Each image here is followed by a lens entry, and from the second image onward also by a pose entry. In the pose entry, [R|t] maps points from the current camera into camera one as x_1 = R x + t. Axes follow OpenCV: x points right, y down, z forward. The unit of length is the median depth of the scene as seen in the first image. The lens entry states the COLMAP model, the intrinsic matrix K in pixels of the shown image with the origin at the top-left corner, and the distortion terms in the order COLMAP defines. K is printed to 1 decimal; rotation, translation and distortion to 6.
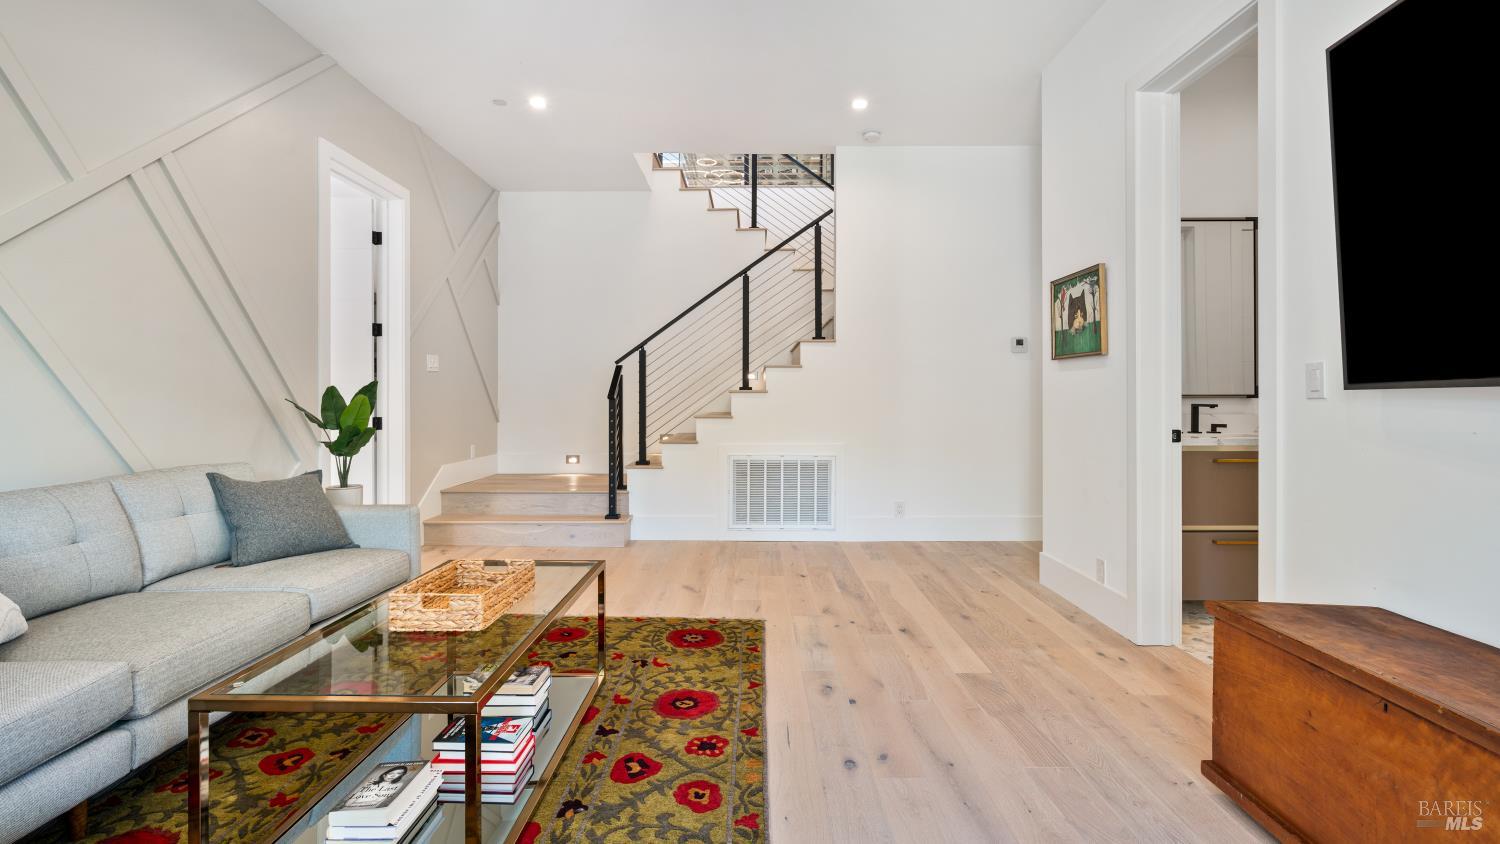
lens RADIAL K [[678.1, 0, 749.2], [0, 678.1, 410.5], [0, 0, 1]] dist [-0.011501, 0.006291]
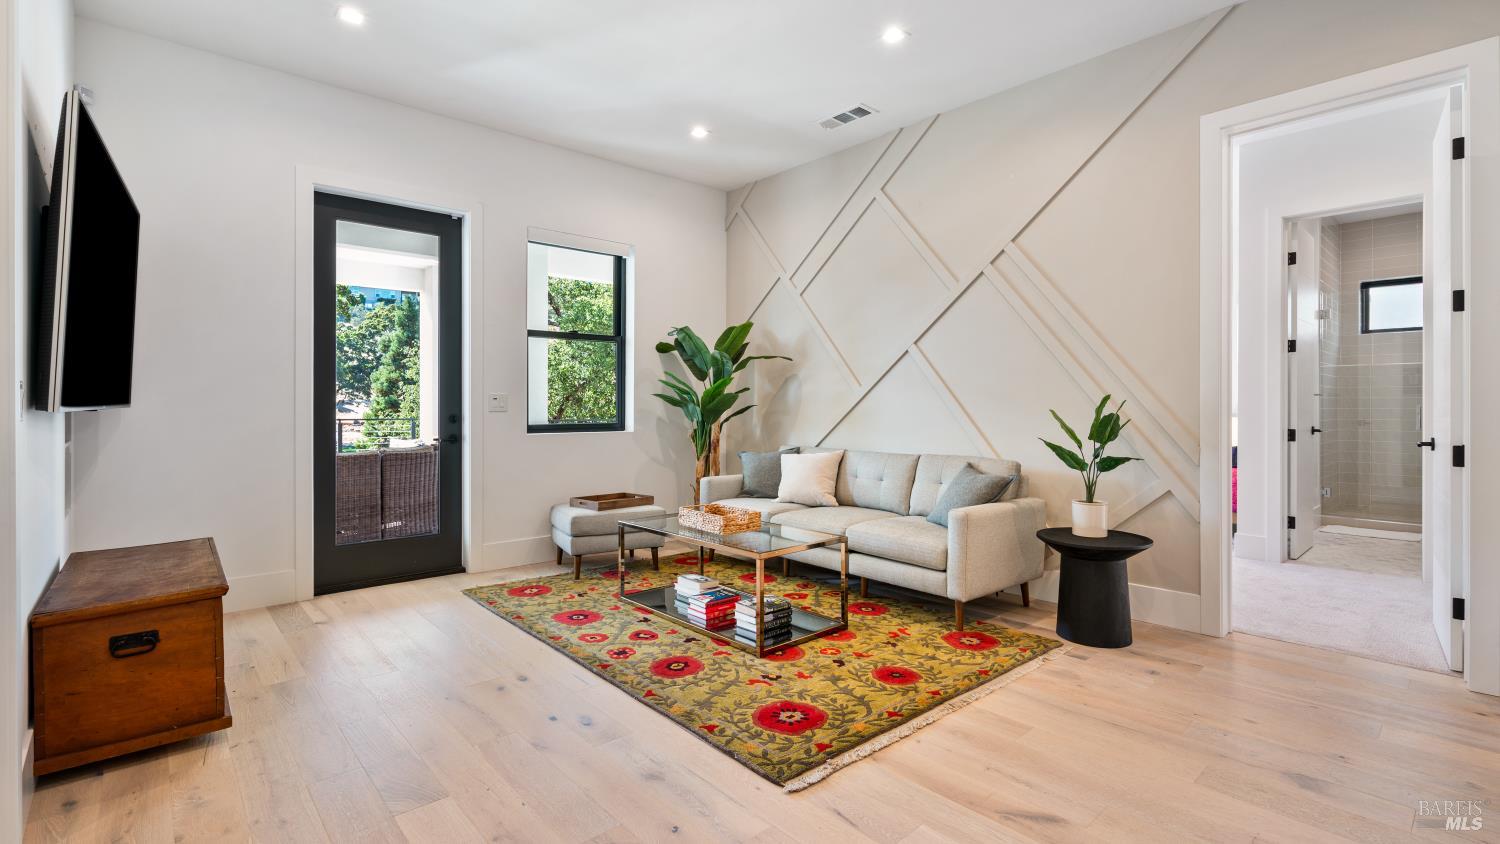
lens RADIAL K [[678.1, 0, 749.2], [0, 678.1, 410.5], [0, 0, 1]] dist [-0.011501, 0.006291]
pose [[-0.741174, 0.004680, -0.671297, 0.621569], [-0.010196, 0.999782, 0.018228, -0.050700], [0.671236, 0.020354, -0.740964, 1.968725]]
